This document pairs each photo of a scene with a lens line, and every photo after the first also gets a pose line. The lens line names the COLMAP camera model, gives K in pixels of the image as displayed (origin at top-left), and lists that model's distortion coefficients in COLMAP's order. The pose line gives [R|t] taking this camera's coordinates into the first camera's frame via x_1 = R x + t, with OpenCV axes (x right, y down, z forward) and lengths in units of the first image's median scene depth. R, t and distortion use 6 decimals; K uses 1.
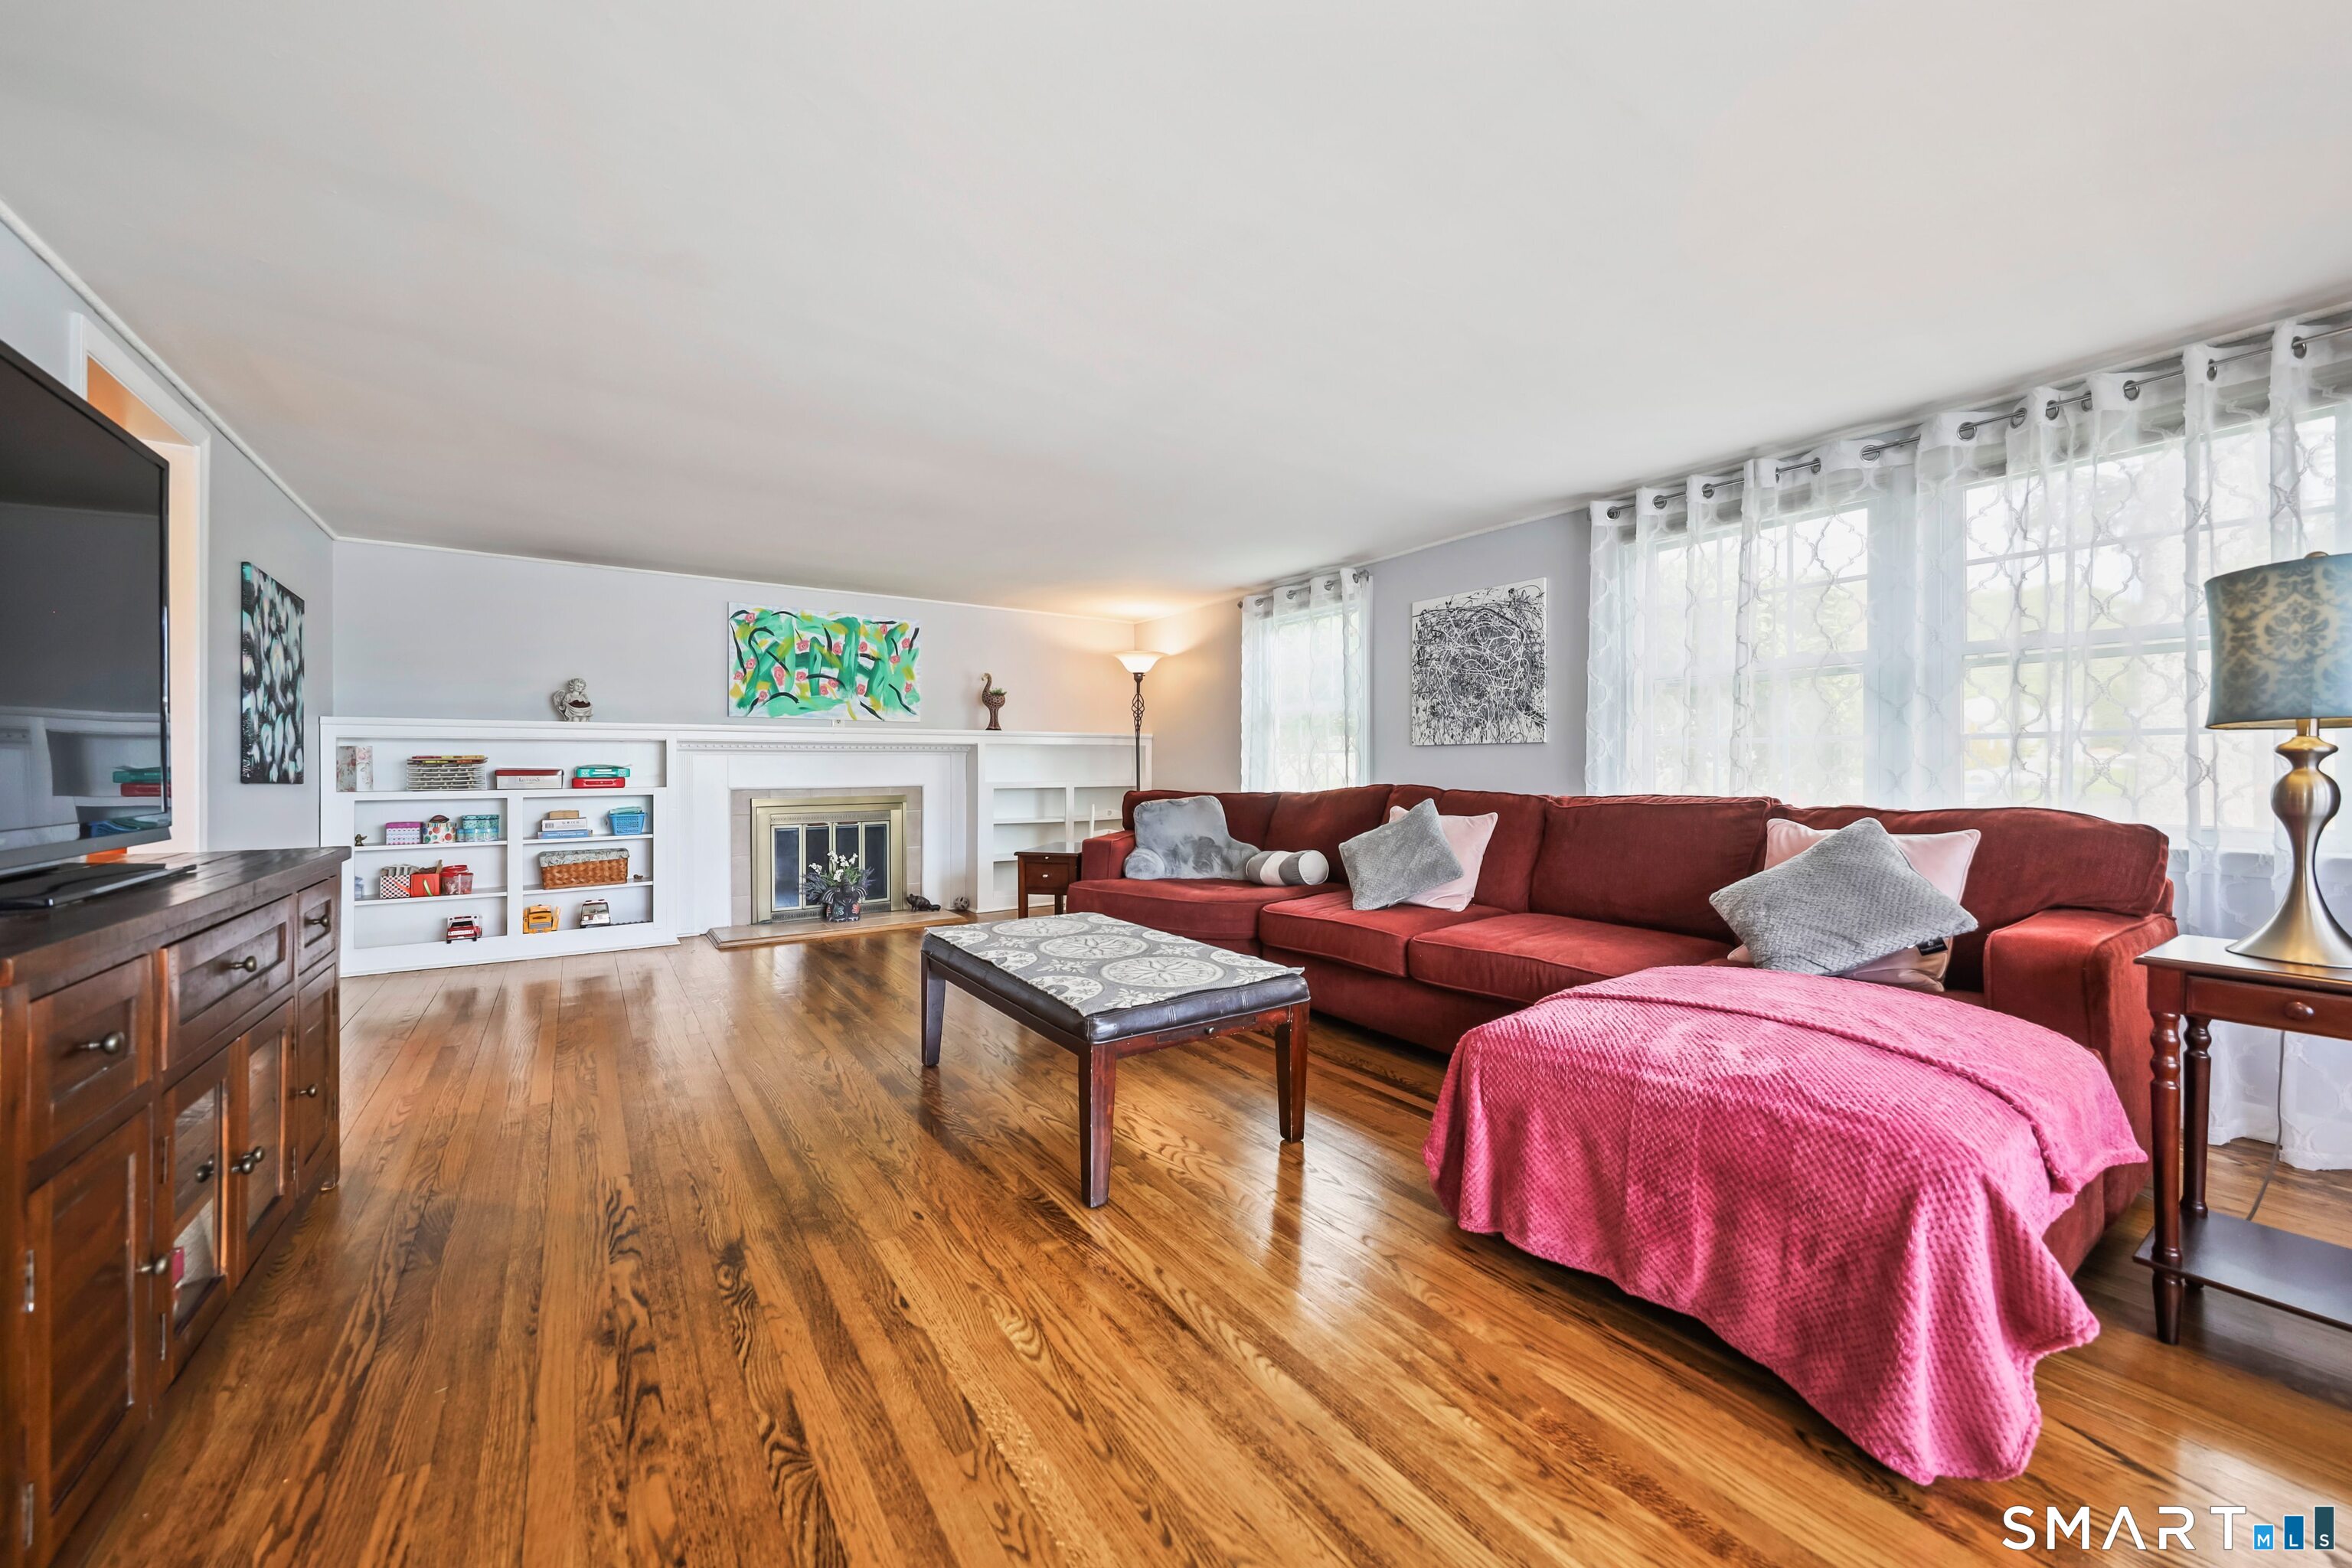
lens RADIAL K [[888.7, 0, 1170.7], [0, 888.7, 775.0], [0, 0, 1]] dist [0.000529, 0.000234]
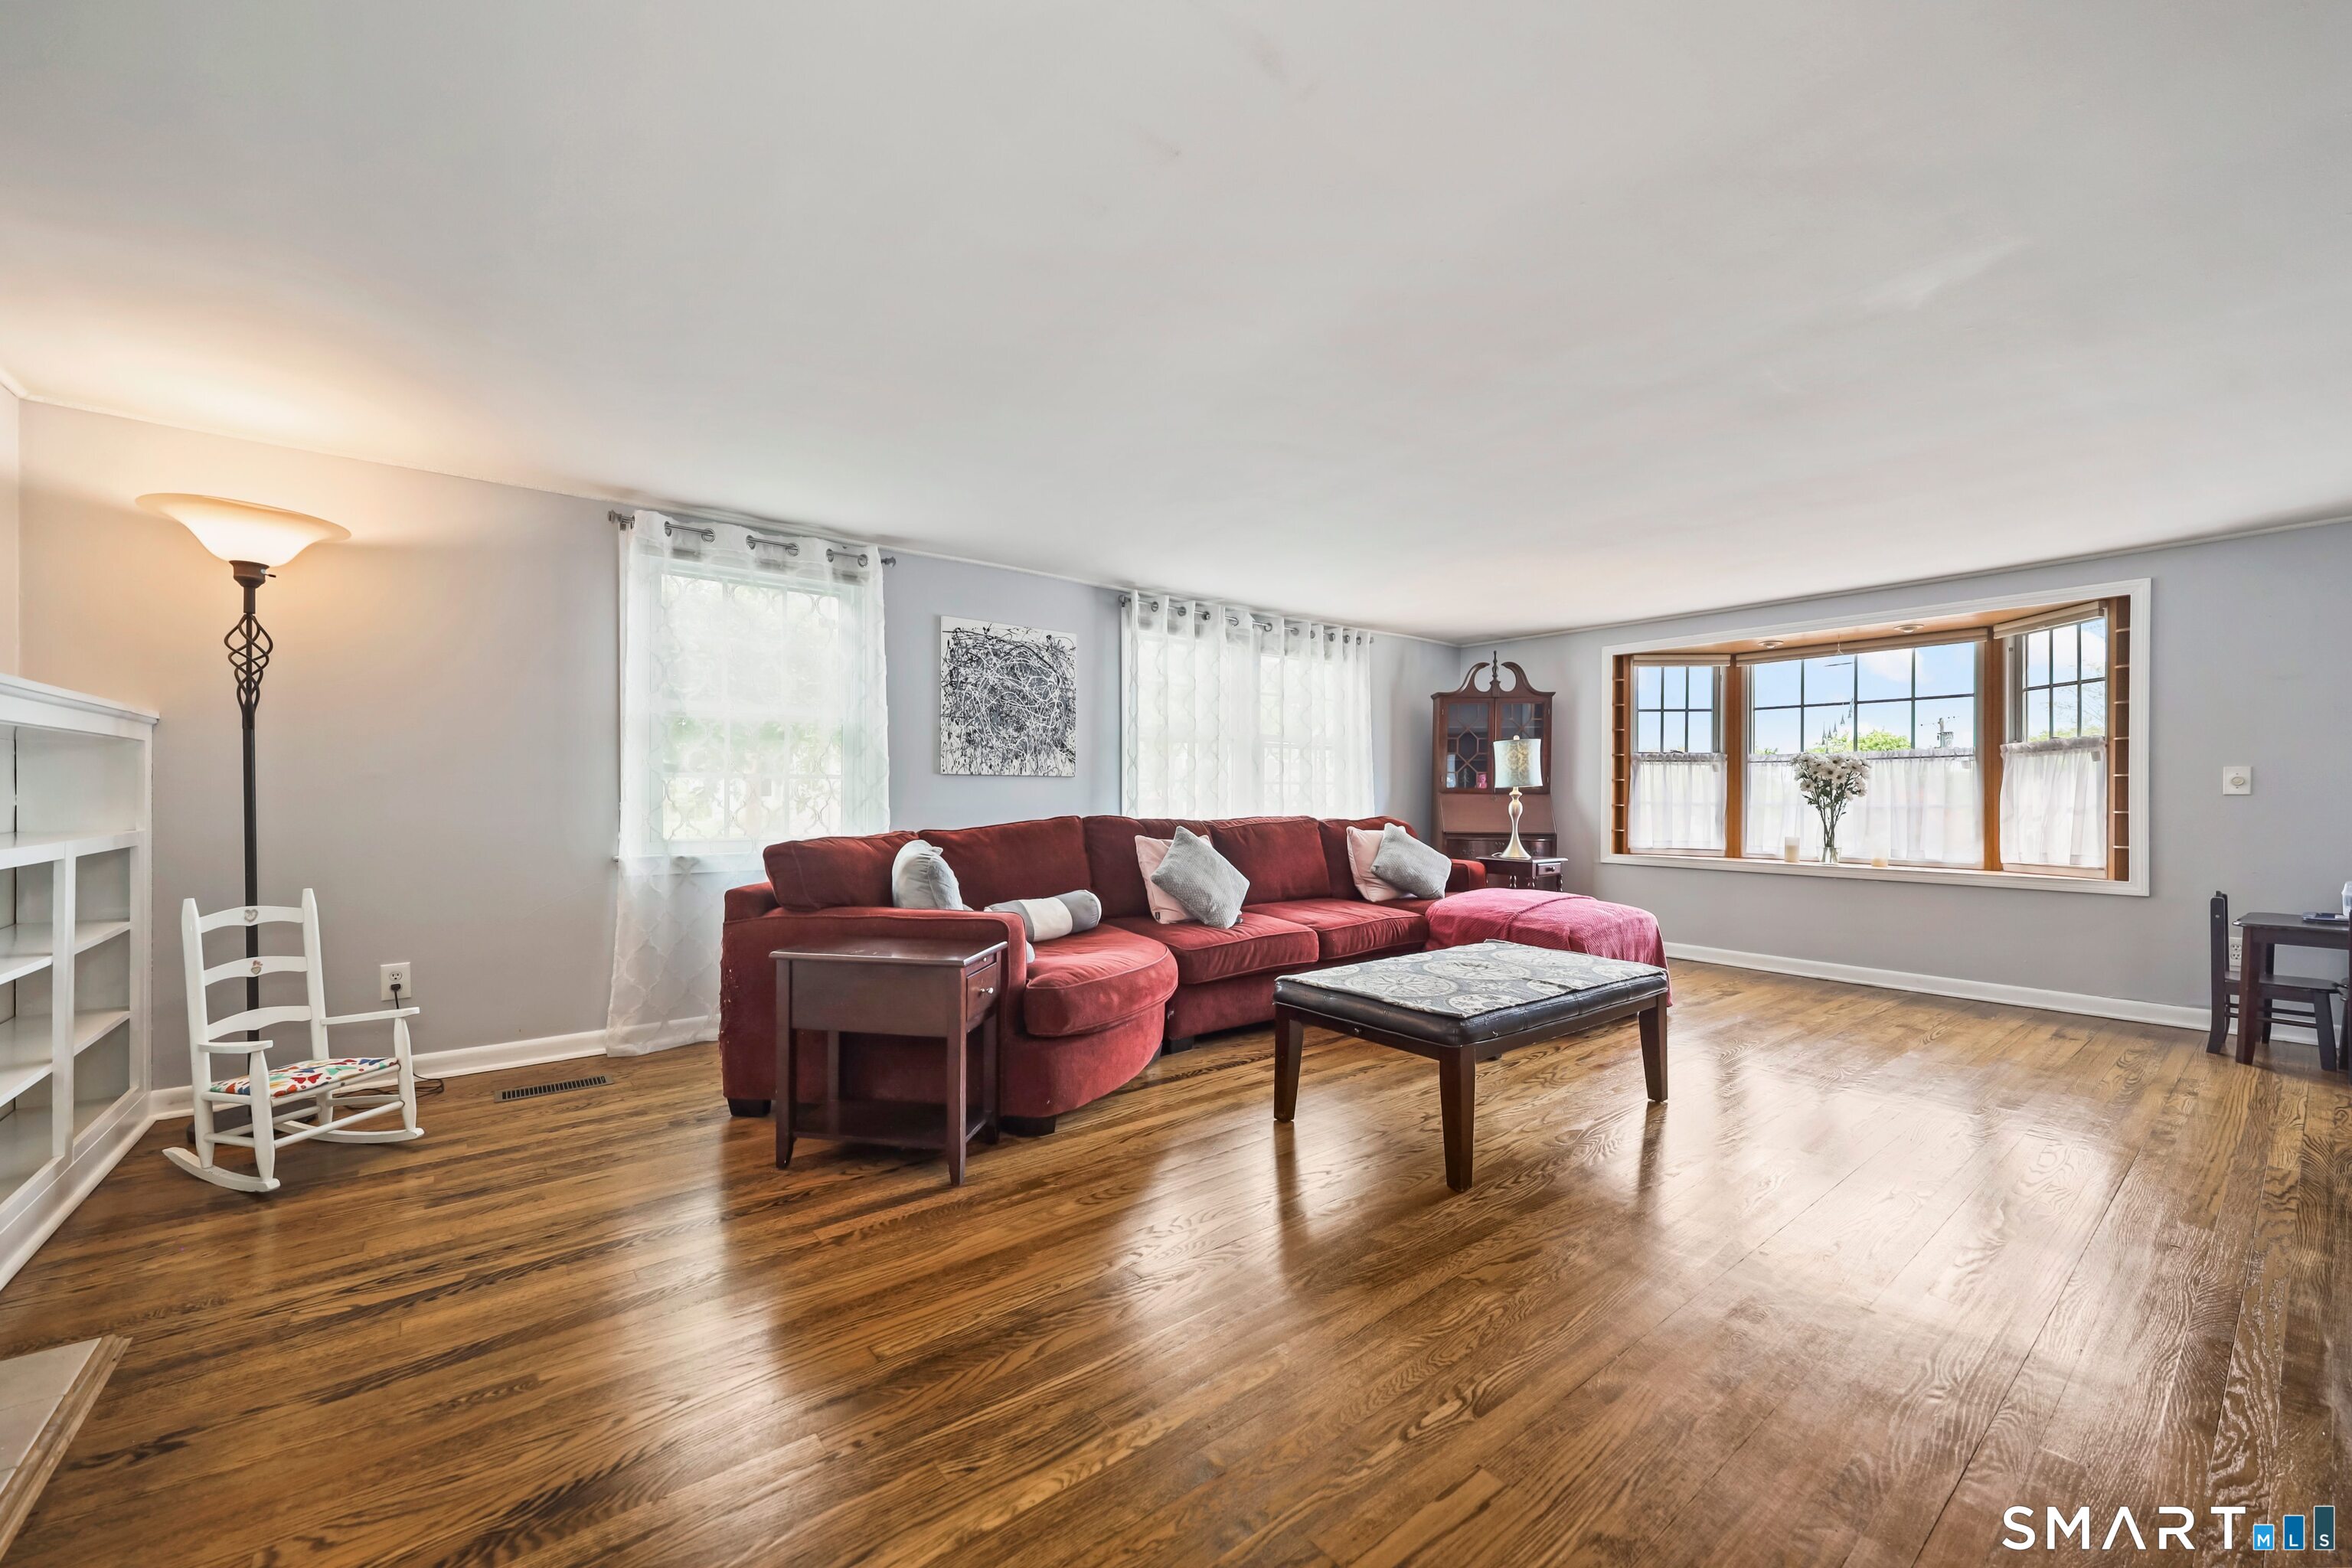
lens RADIAL K [[900.8, 0, 1173.6], [0, 900.8, 798.4], [0, 0, 1]] dist [-0.000279, 0.000039]
pose [[-0.058185, -0.001379, 0.998305, -0.708185], [0.000466, 0.999999, 0.001408, -0.009909], [-0.998306, 0.000547, -0.058184, 0.883288]]
